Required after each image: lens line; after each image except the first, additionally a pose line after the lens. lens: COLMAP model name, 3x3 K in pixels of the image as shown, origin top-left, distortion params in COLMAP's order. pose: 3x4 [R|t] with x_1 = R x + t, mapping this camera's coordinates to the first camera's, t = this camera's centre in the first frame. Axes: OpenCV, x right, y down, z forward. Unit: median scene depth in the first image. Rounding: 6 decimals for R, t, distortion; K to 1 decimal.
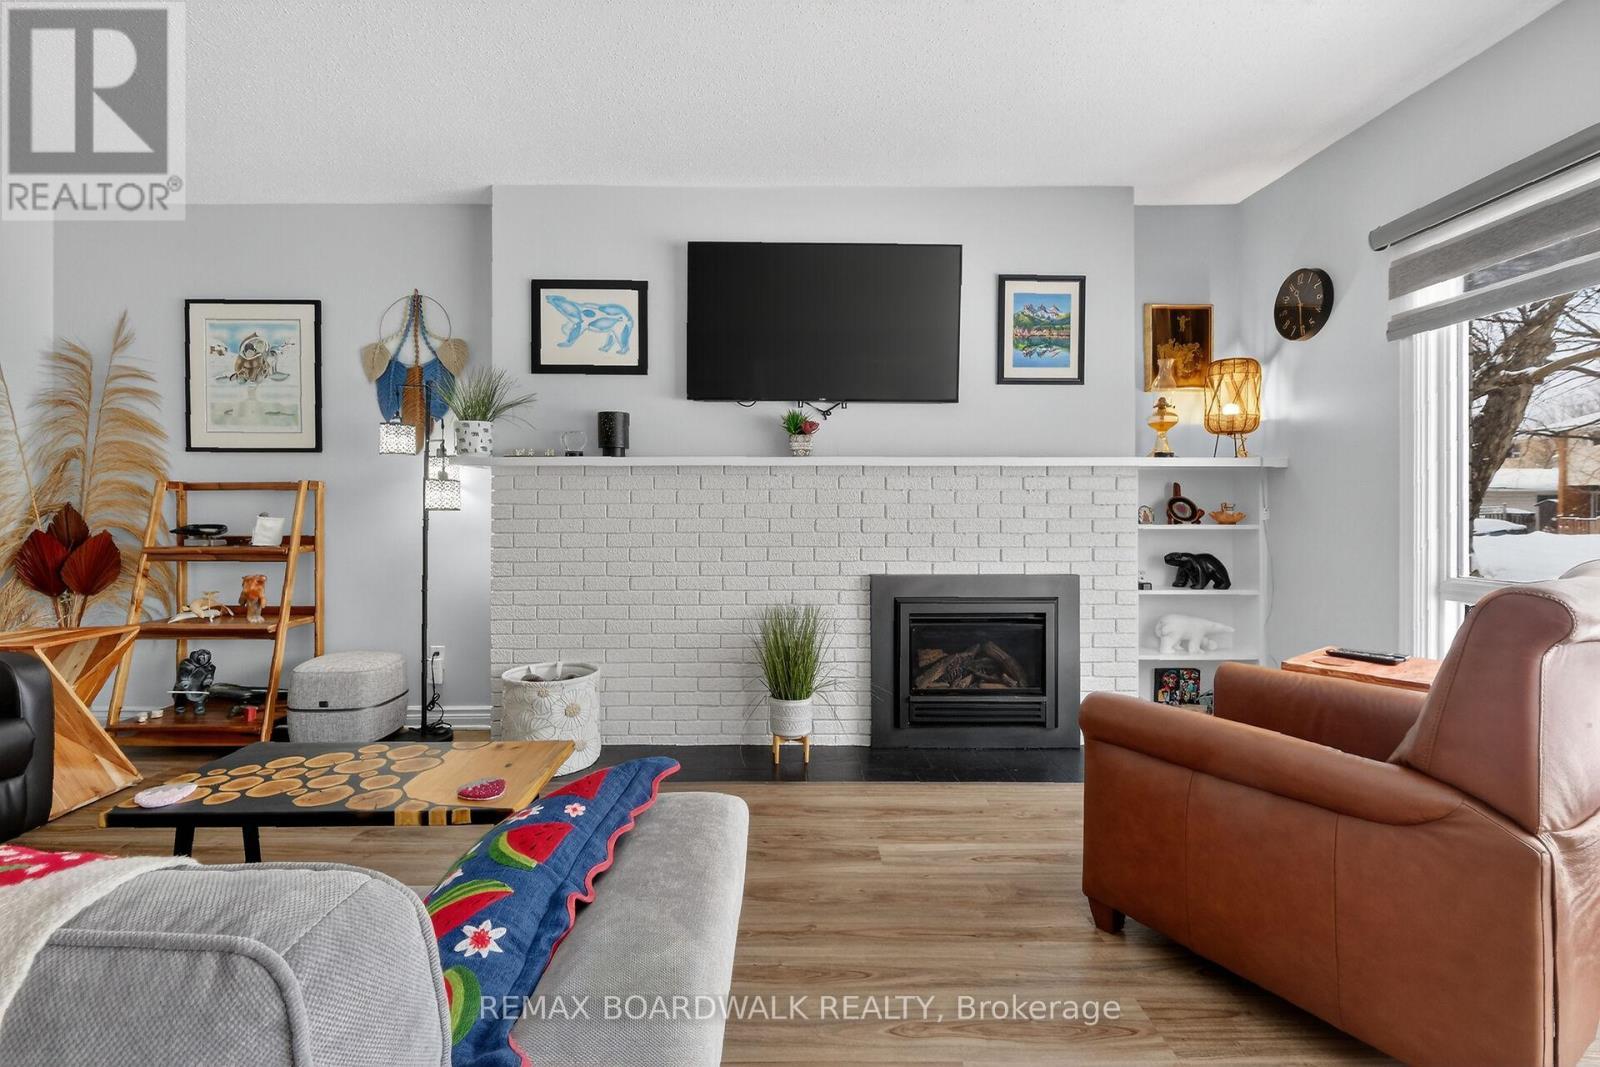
lens RADIAL K [[700.5, 0, 797.2], [0, 700.5, 502.9], [0, 0, 1]] dist [-0.001657, -0.000453]
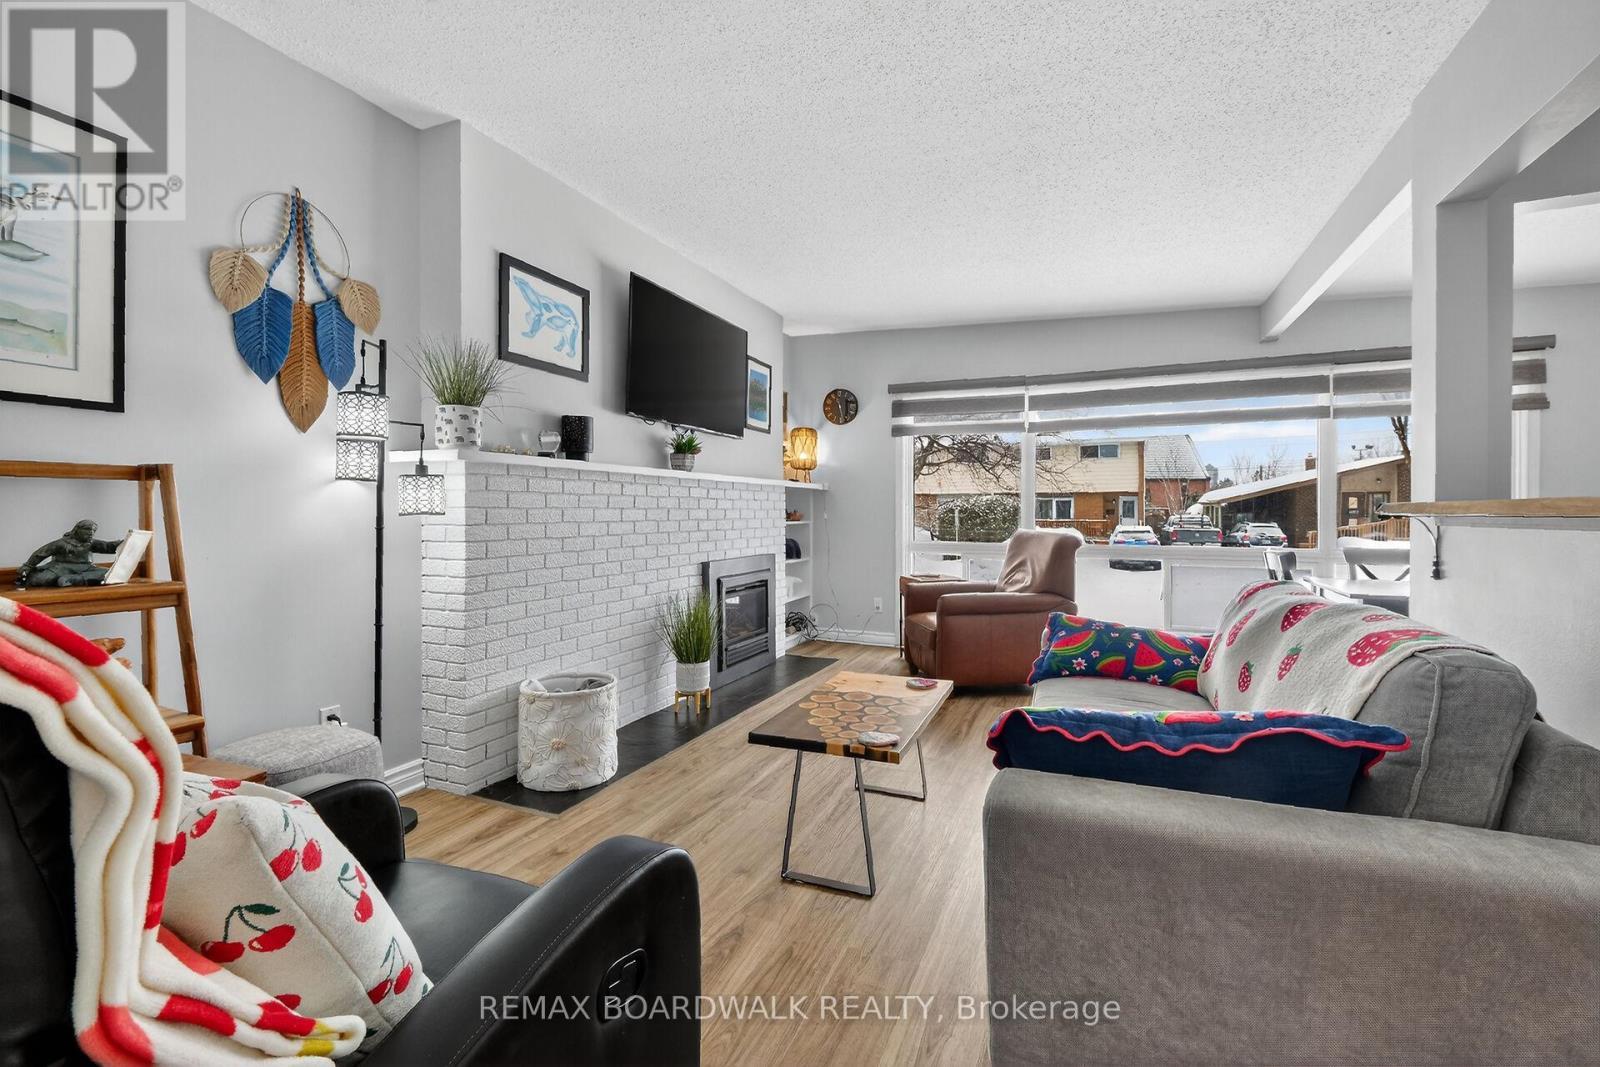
lens RADIAL K [[703.9, 0, 796.7], [0, 703.9, 515.1], [0, 0, 1]] dist [-0.002517, -0.000440]
pose [[0.405660, -0.004171, 0.914015, -1.030066], [-0.007860, 0.999937, 0.008052, 0.000807], [-0.913990, -0.010450, 0.405602, 0.298253]]
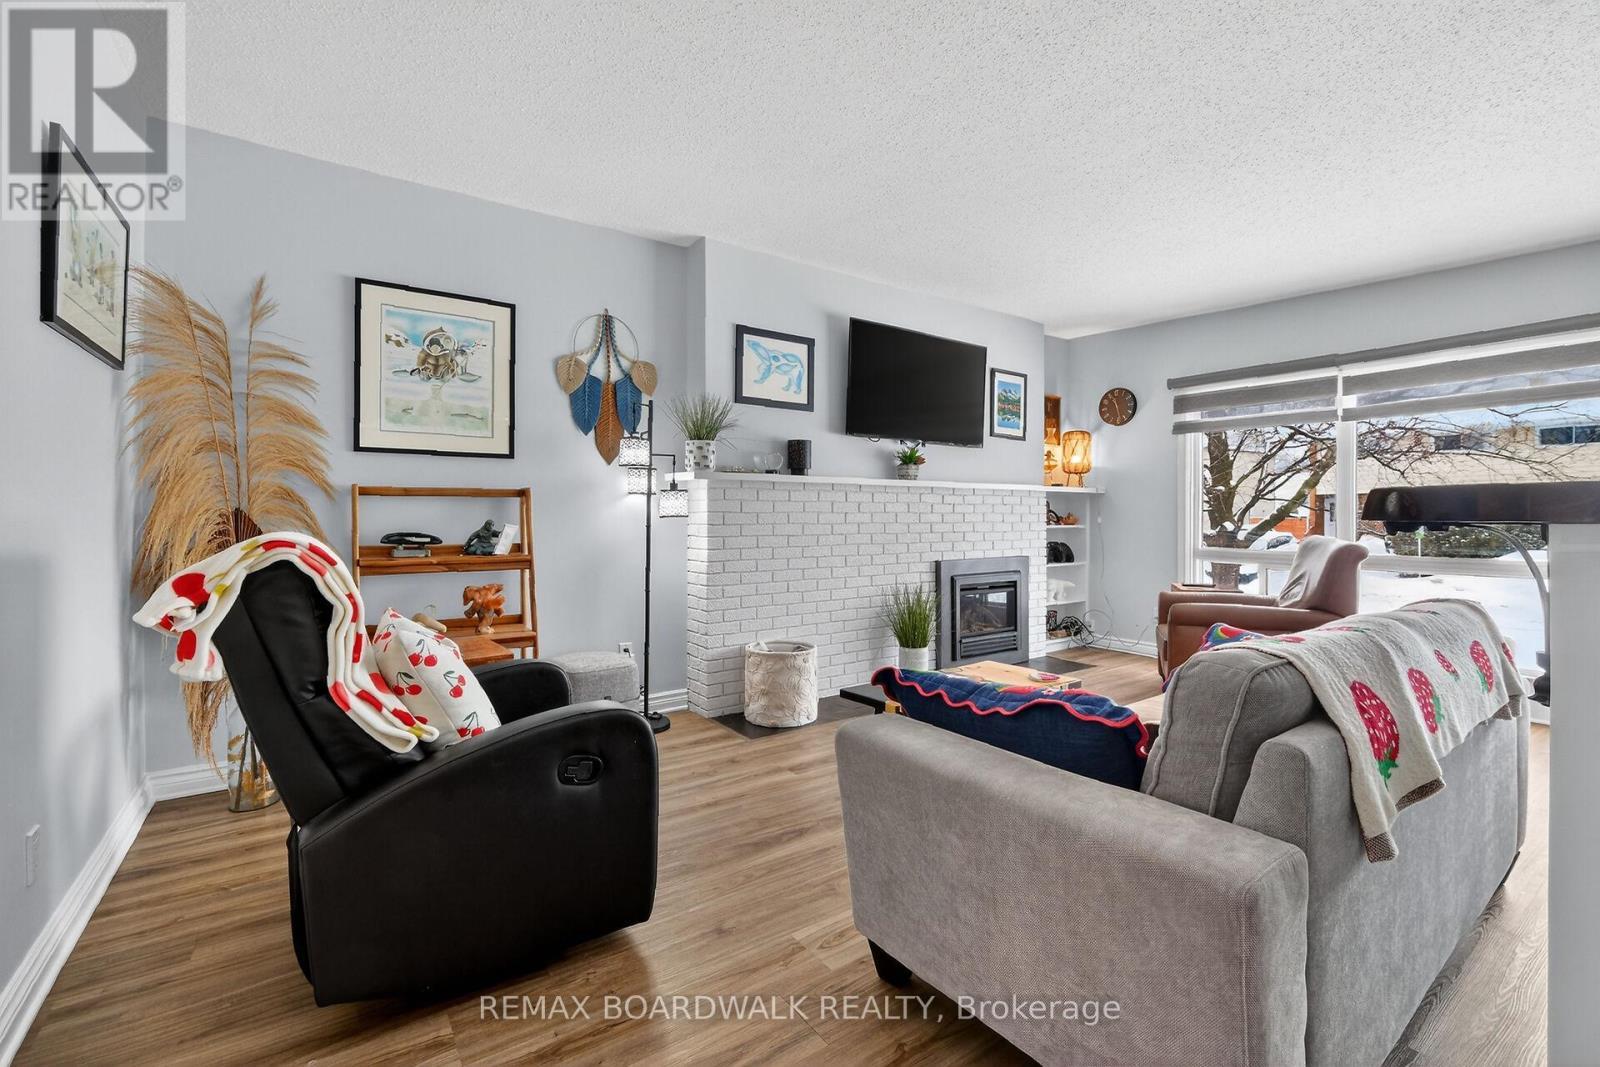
lens RADIAL K [[697.6, 0, 798.0], [0, 697.6, 515.5], [0, 0, 1]] dist [0.001342, 0.000232]
pose [[0.821206, 0.000688, 0.570632, -0.965465], [-0.005875, 0.999956, 0.007249, -0.002283], [-0.570602, -0.009305, 0.821174, -0.039101]]
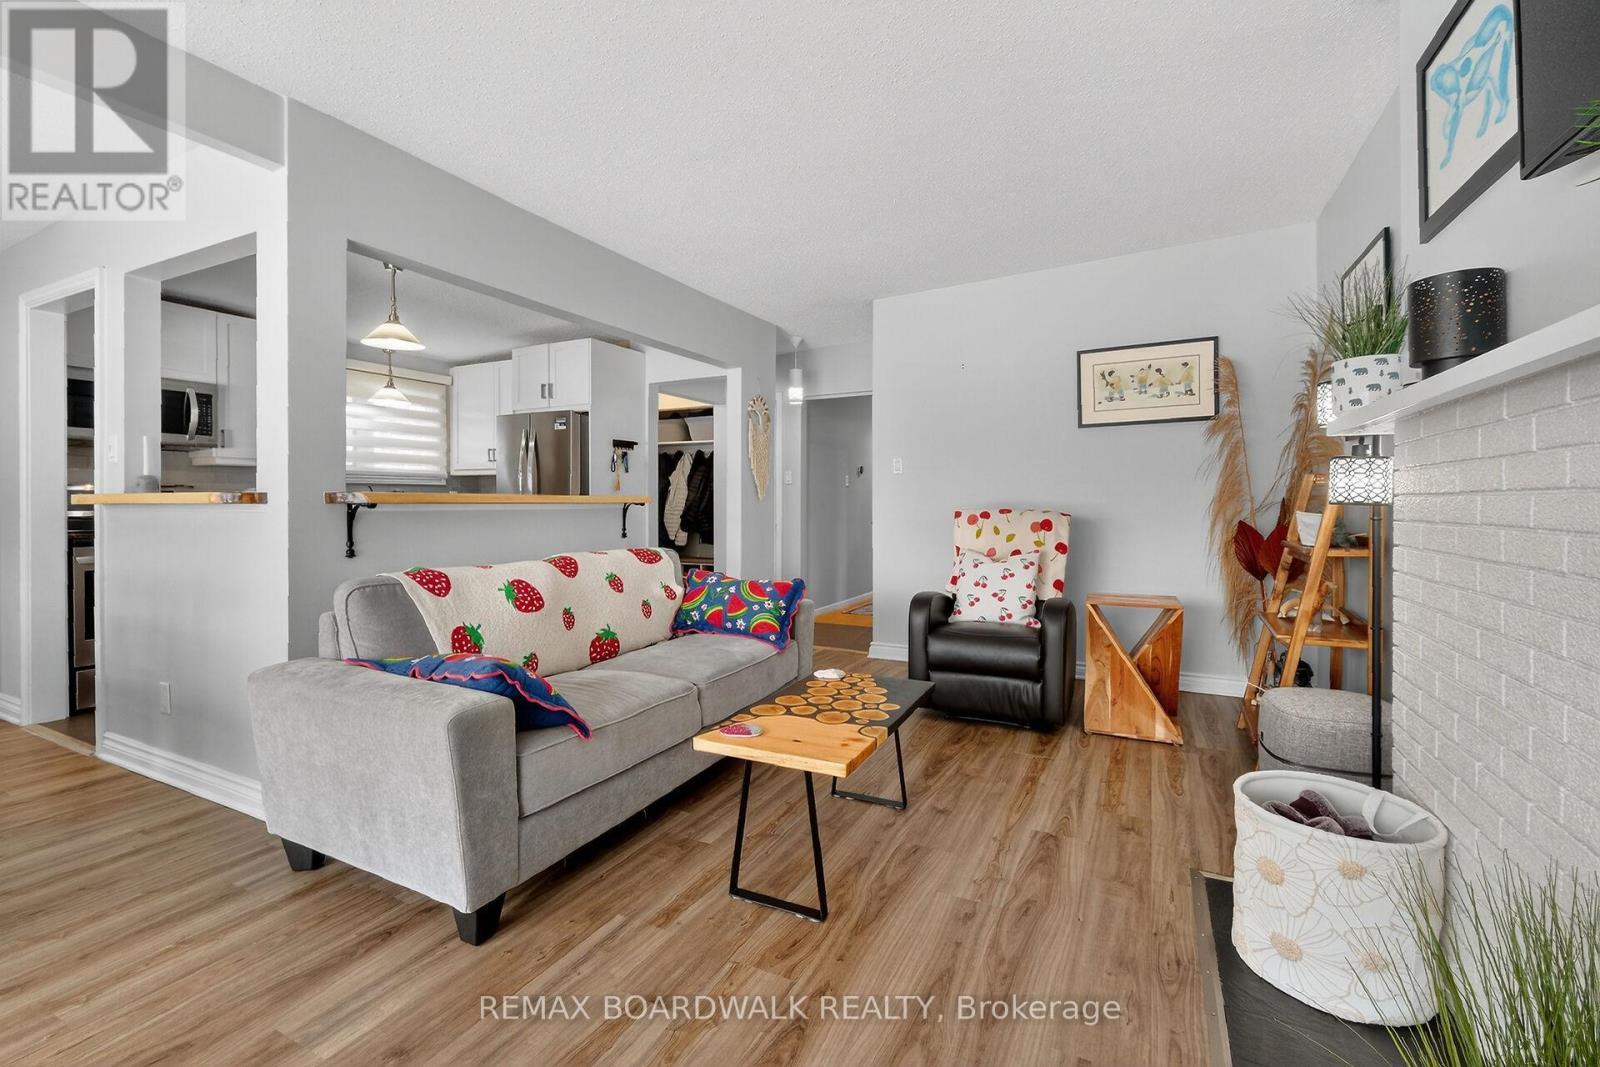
lens RADIAL K [[694.1, 0, 798.2], [0, 694.1, 507.1], [0, 0, 1]] dist [-0.002854, -0.000292]
pose [[-0.457183, 0.005806, -0.889354, 0.291193], [0.007079, 0.999971, 0.002889, 0.007006], [0.889344, -0.004975, -0.457211, 0.816121]]
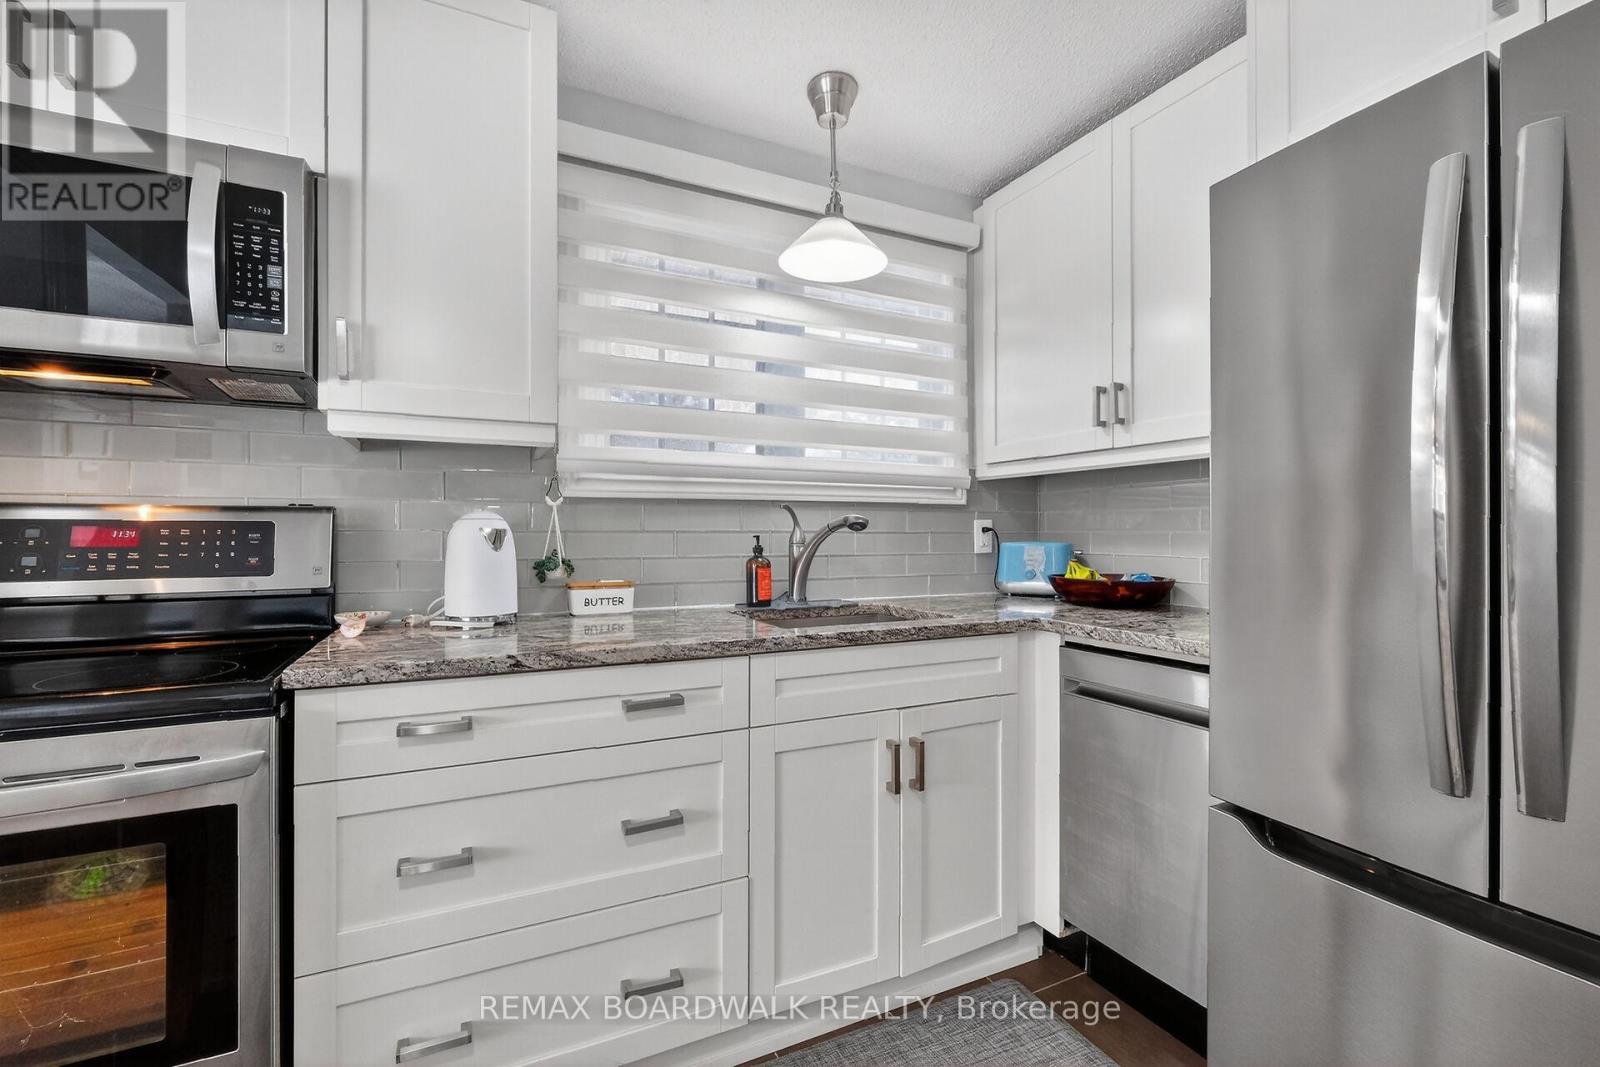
lens RADIAL K [[696.4, 0, 794.3], [0, 696.4, 534.0], [0, 0, 1]] dist [0.000040, -0.000101]
pose [[-0.901727, -0.000742, -0.432304, -0.467049], [0.001476, 0.999987, -0.004794, -0.017622], [0.432302, -0.004961, -0.901715, -0.313022]]
